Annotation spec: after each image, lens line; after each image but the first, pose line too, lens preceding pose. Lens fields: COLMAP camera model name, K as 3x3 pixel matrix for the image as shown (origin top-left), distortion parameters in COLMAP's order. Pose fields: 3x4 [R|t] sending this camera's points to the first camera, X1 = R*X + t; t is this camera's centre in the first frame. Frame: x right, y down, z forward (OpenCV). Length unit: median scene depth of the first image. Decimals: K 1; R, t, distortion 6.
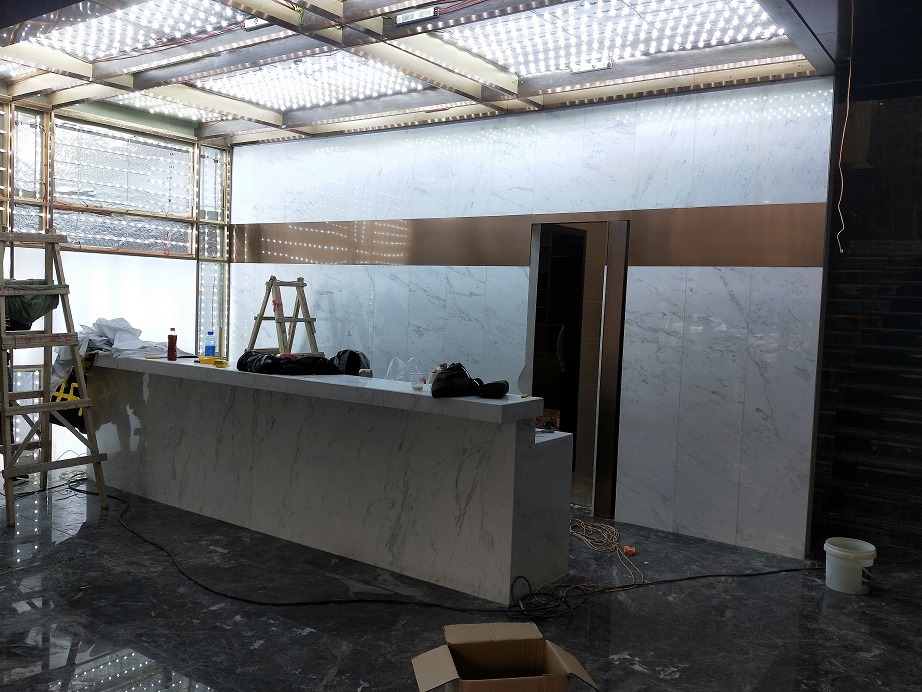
lens RADIAL K [[794.4, 0, 460.2], [0, 794.4, 346.4], [0, 0, 1]] dist [0.005797, -0.004518]
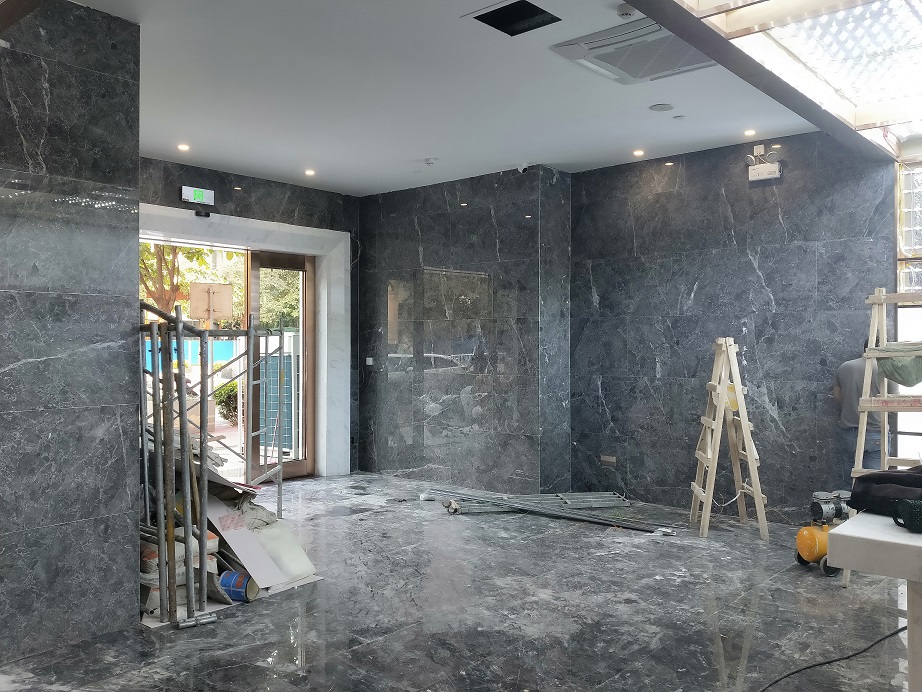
lens RADIAL K [[794.4, 0, 462.9], [0, 794.4, 345.8], [0, 0, 1]] dist [0.005797, -0.004518]
pose [[-0.092899, -0.034443, -0.995080, 0.548616], [-0.057867, 0.997899, -0.029138, -0.023057], [0.993993, 0.054875, -0.094697, 0.668787]]
